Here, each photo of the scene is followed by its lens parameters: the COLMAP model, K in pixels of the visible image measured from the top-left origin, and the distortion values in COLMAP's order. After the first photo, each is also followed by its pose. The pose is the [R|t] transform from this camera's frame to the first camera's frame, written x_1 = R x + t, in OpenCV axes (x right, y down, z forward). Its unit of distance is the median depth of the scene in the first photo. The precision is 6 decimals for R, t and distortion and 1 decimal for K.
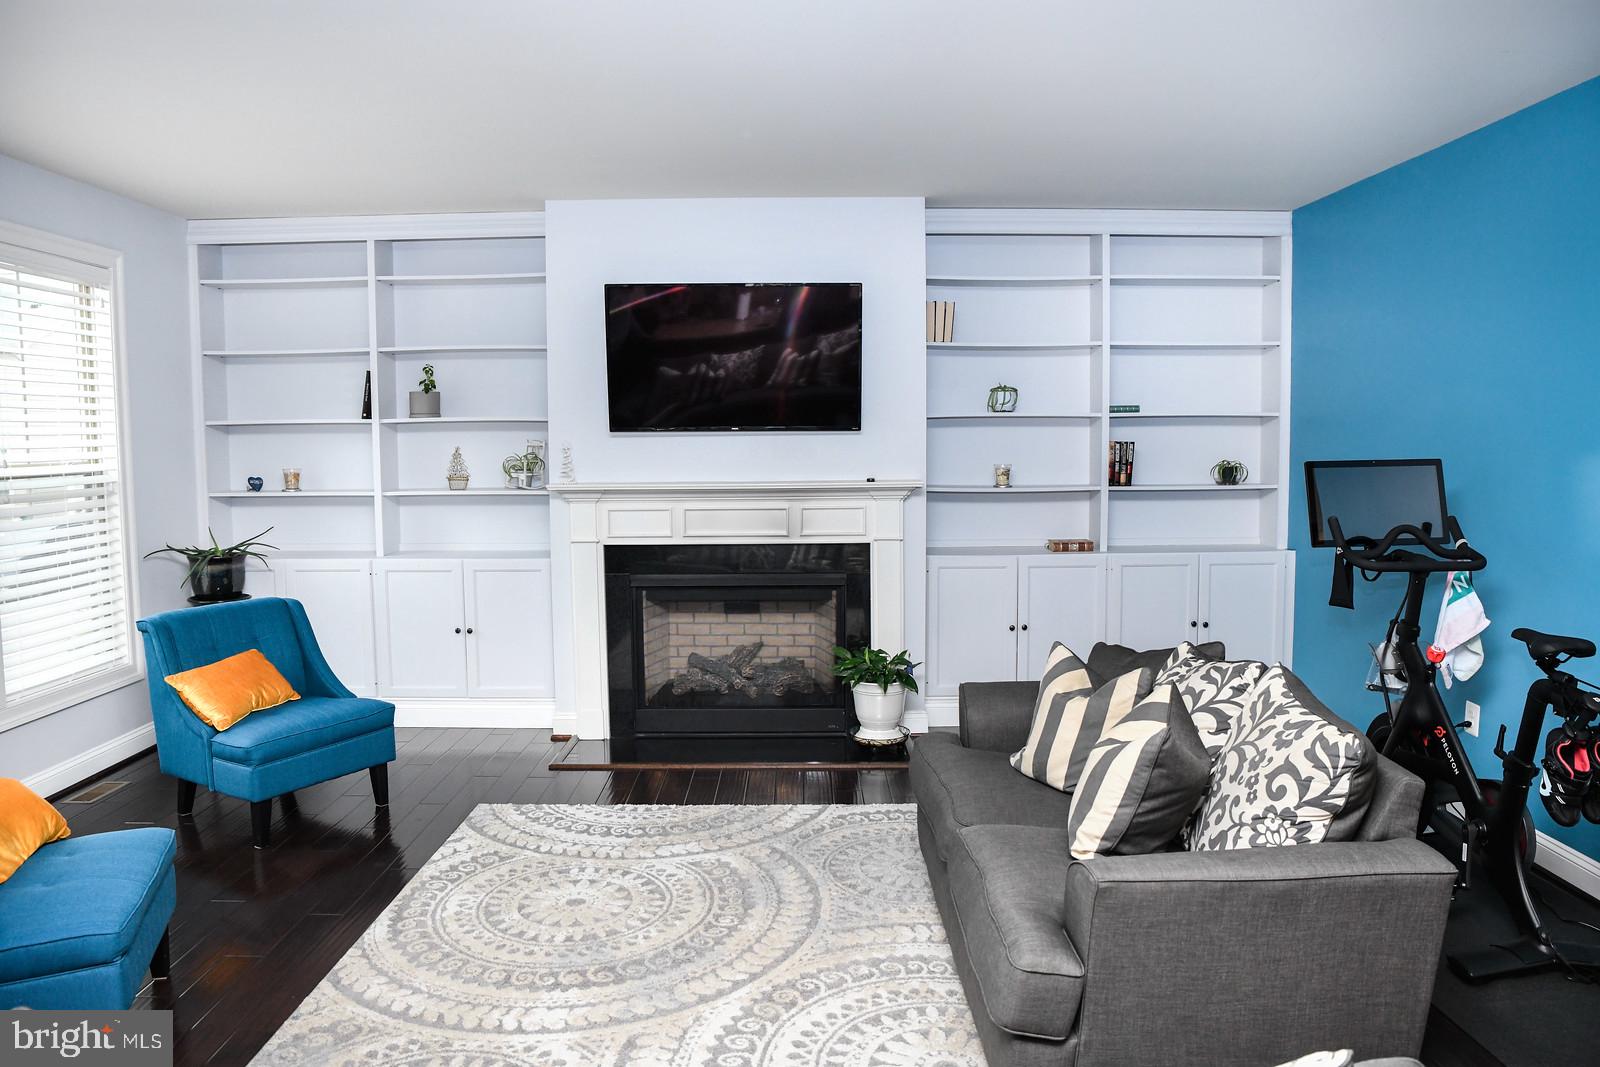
lens RADIAL K [[1105.1, 0, 793.5], [0, 1105.1, 535.5], [0, 0, 1]] dist [-0.145858, 0.124807]
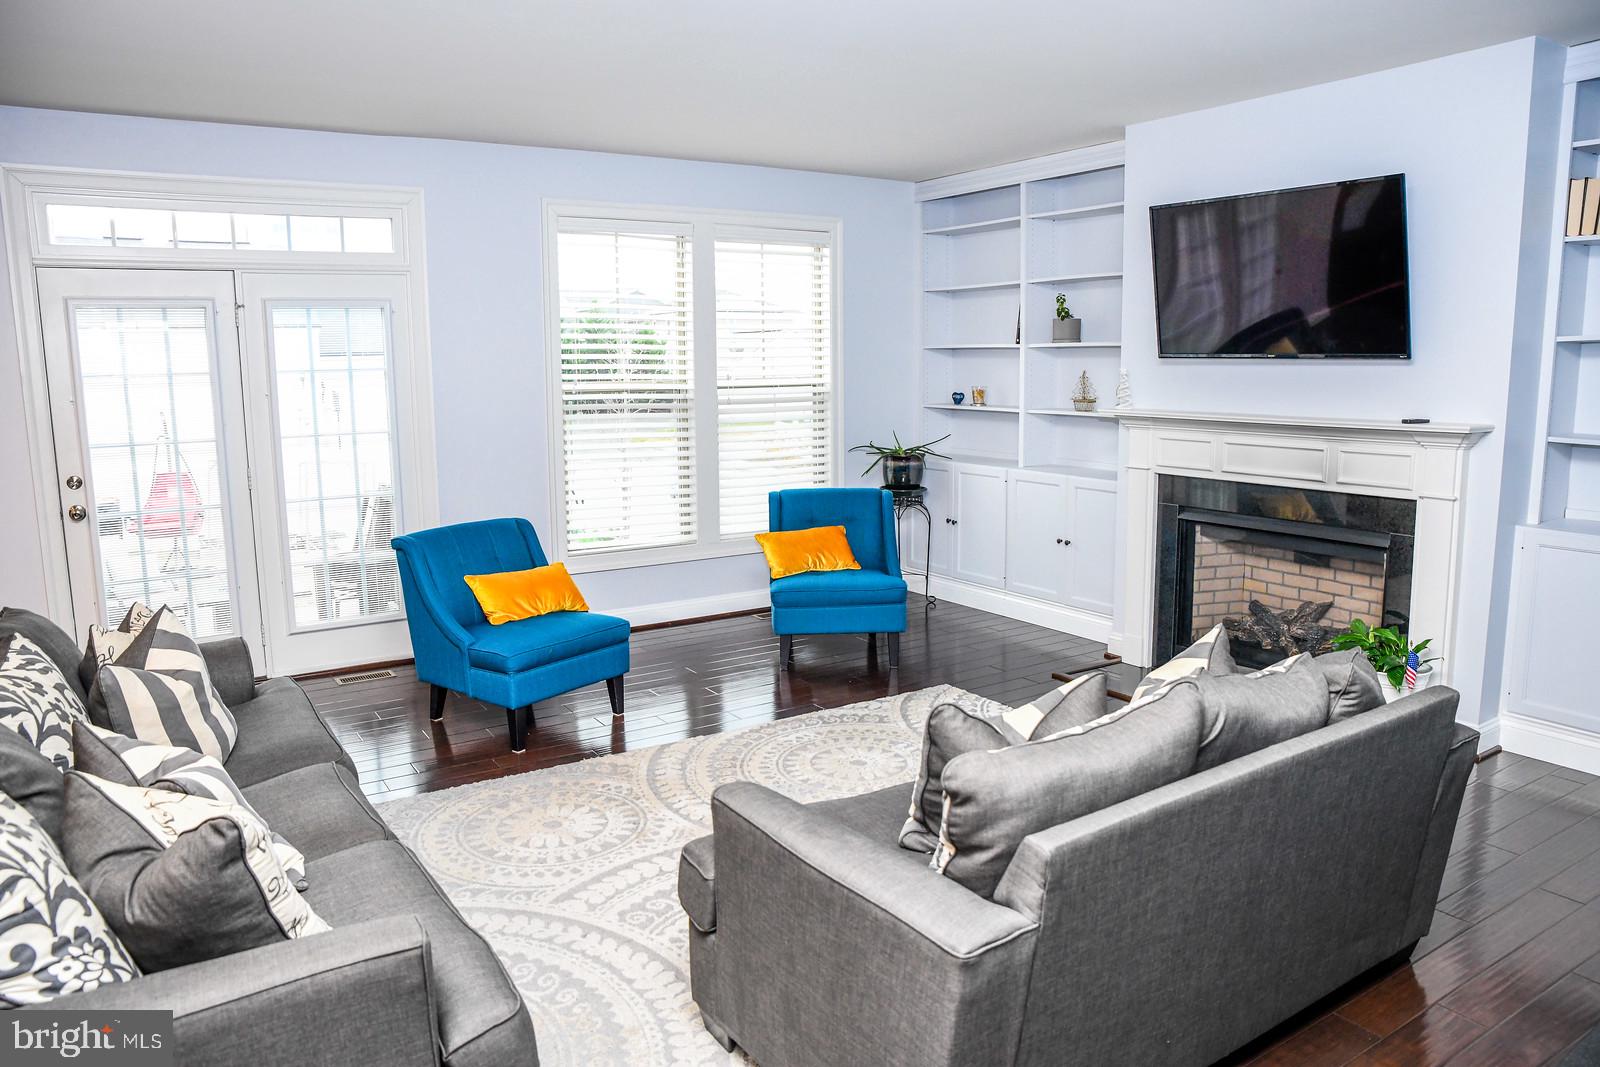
lens RADIAL K [[1105.1, 0, 793.5], [0, 1105.1, 535.5], [0, 0, 1]] dist [-0.145858, 0.124807]
pose [[0.531476, 0.133377, -0.836507, 0.488725], [-0.069808, 0.991063, 0.113668, -0.024669], [0.844192, -0.002017, 0.536038, 0.203751]]
